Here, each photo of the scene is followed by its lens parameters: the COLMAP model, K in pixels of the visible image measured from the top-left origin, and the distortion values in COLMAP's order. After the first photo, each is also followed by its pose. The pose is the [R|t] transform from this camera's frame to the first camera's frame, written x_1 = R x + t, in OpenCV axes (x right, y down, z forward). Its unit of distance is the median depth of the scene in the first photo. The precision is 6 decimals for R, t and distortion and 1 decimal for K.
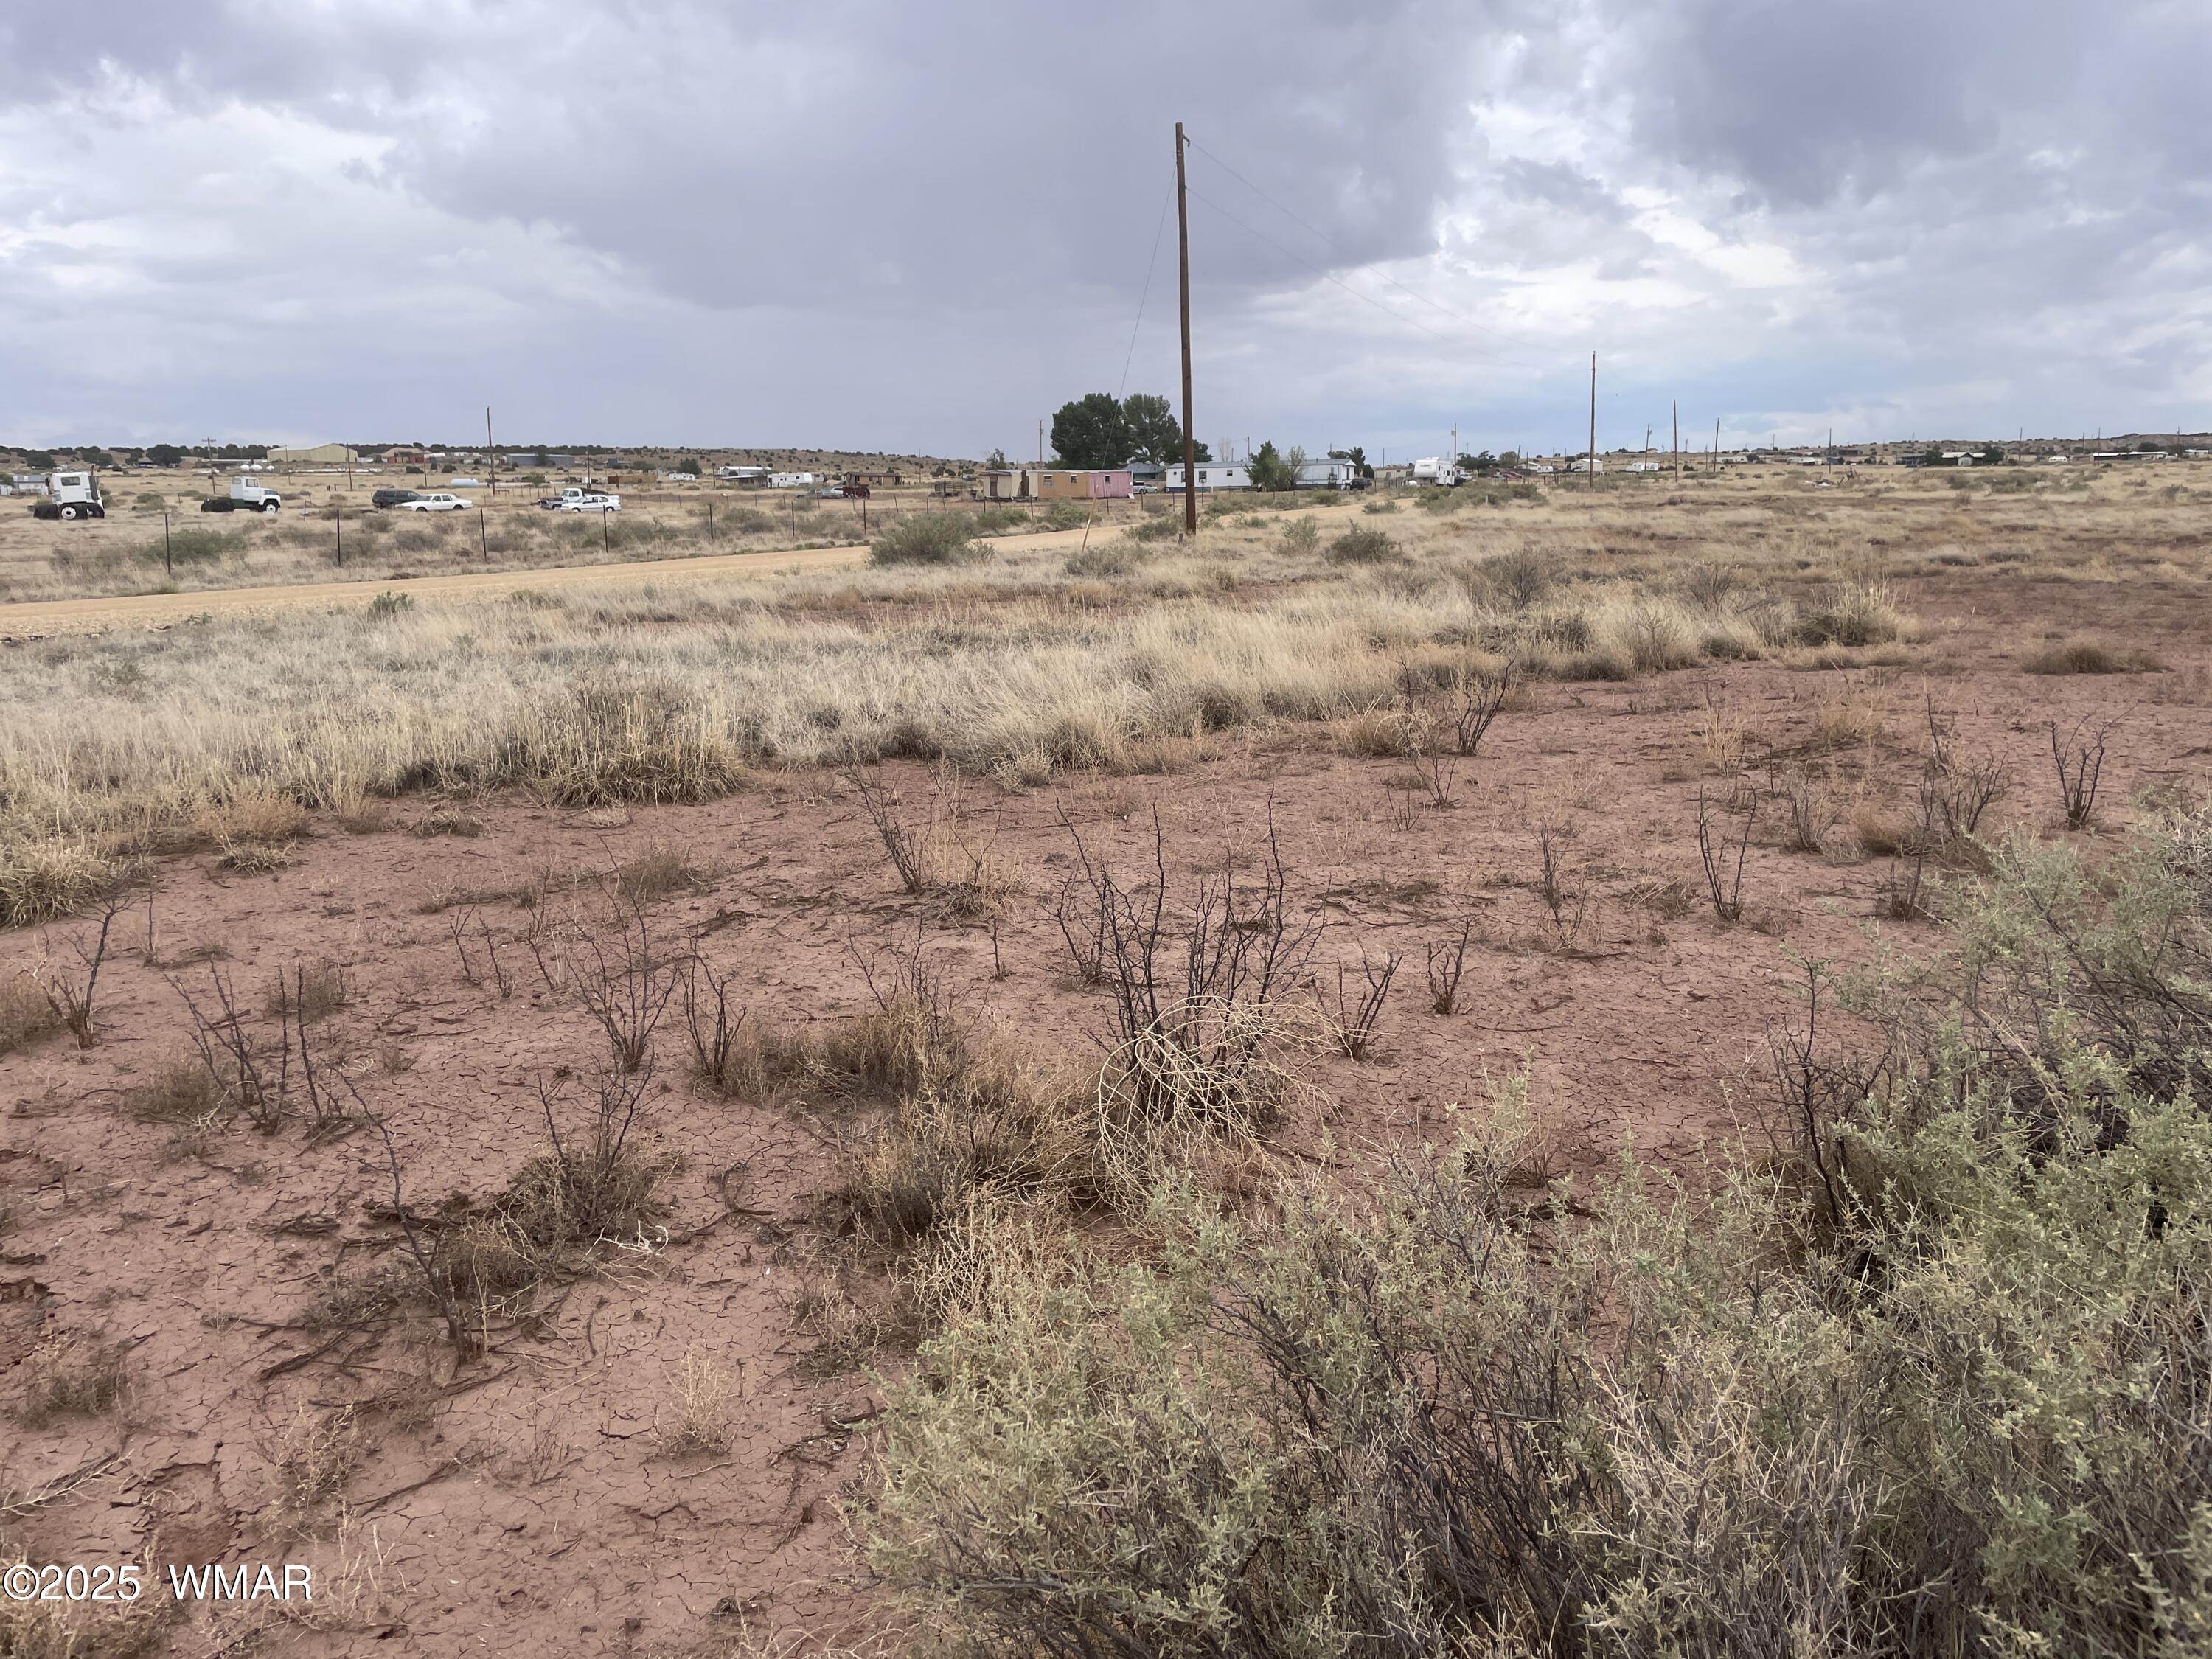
lens RADIAL K [[1664.5, 0, 1105.1], [0, 1664.5, 826.4], [0, 0, 1]] dist [0.086438, -0.121894]
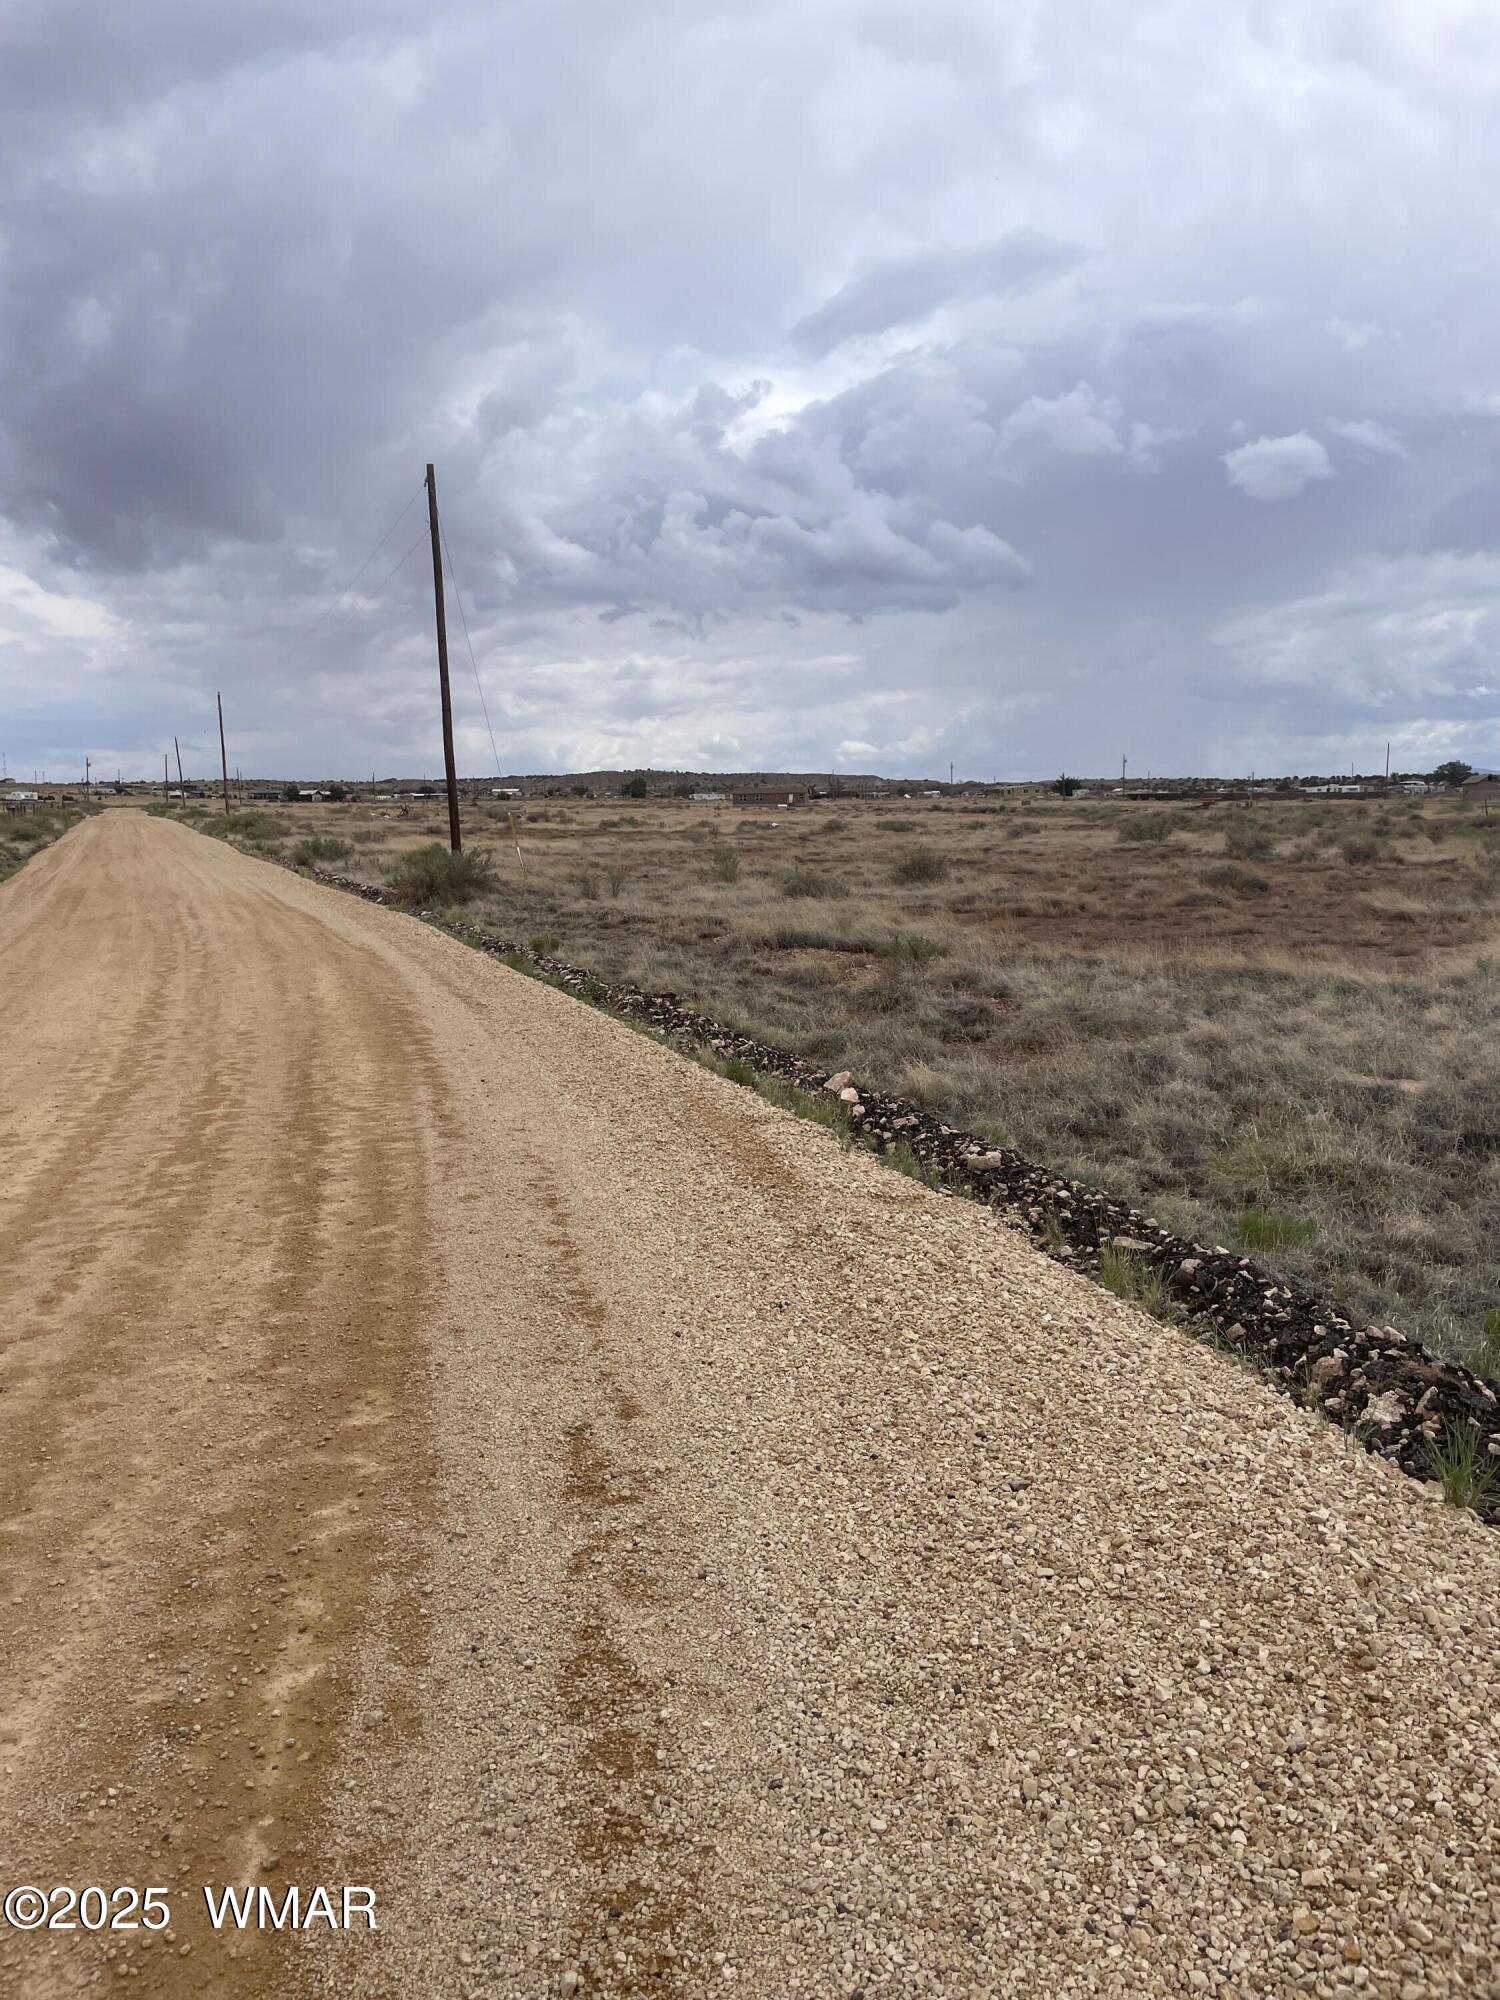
lens RADIAL K [[1504.9, 0, 751.5], [0, 1504.9, 991.3], [0, 0, 1]] dist [0.086438, -0.121894]
pose [[0.712026, -0.073570, 0.698288, -0.068307], [0.131973, 0.990794, -0.030182, -0.042290], [-0.689639, 0.113646, 0.715180, 0.193625]]
